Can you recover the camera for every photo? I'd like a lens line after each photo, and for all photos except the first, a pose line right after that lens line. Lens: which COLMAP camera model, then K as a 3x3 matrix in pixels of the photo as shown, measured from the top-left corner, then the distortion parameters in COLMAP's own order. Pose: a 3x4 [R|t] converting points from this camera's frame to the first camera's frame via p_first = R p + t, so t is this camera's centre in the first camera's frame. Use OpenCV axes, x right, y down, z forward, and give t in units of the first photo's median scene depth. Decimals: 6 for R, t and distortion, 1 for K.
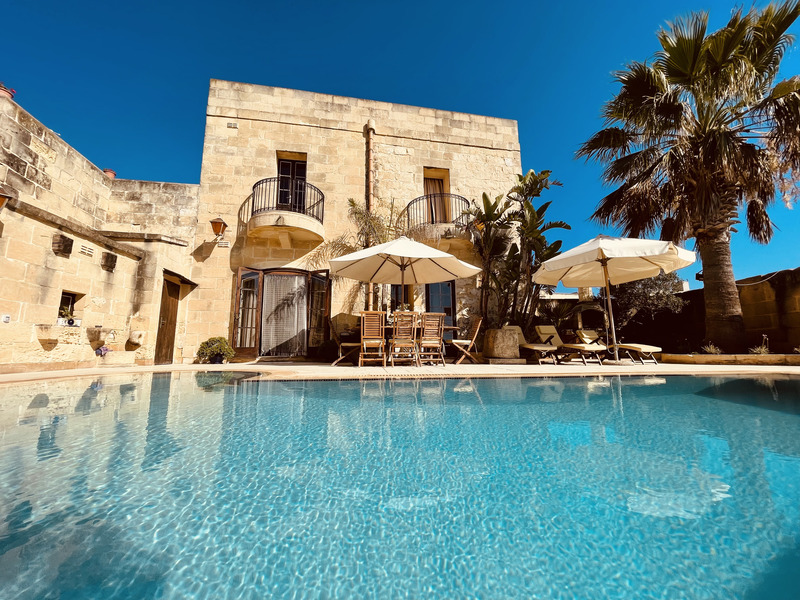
lens RADIAL K [[324.3, 0, 396.1], [0, 324.3, 299.4], [0, 0, 1]] dist [-0.003309, -0.000483]
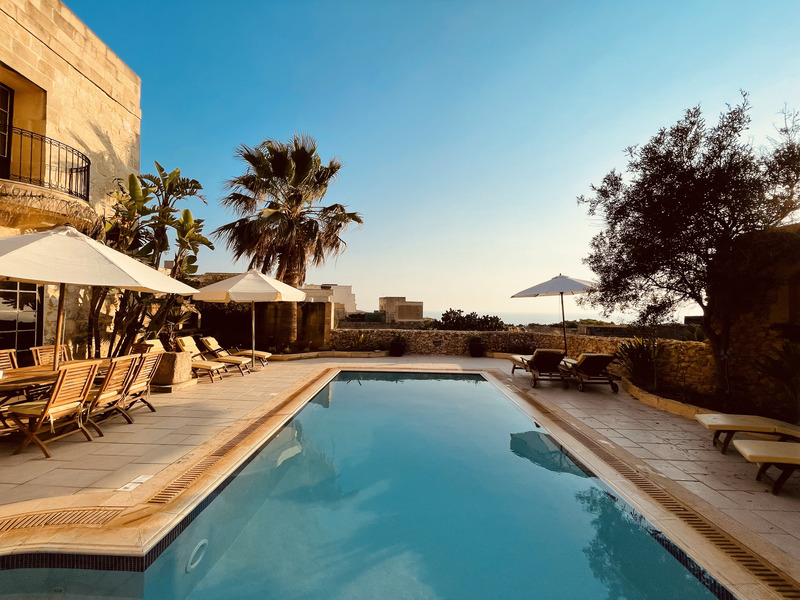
lens RADIAL K [[324.3, 0, 399.1], [0, 324.3, 297.4], [0, 0, 1]] dist [-0.003309, -0.000483]
pose [[0.123128, 0.040872, 0.991549, -0.548209], [-0.169085, 0.985406, -0.019622, -0.156917], [-0.977880, -0.165240, 0.128242, 0.251817]]
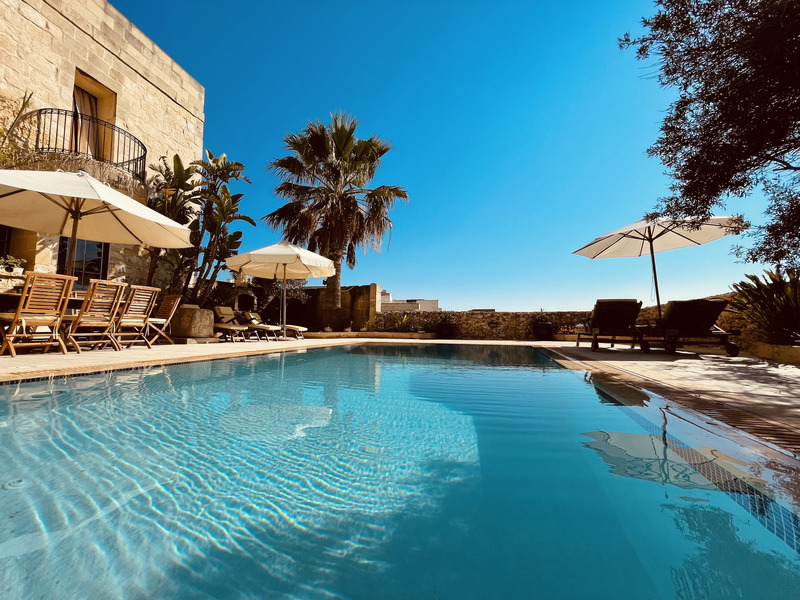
lens RADIAL K [[324.3, 0, 399.6], [0, 324.3, 296.7], [0, 0, 1]] dist [-0.003309, -0.000483]
pose [[0.395152, 0.092571, 0.913939, -0.335711], [-0.147571, 0.988385, -0.036307, 0.000917], [-0.906685, -0.120524, 0.404223, 0.044011]]
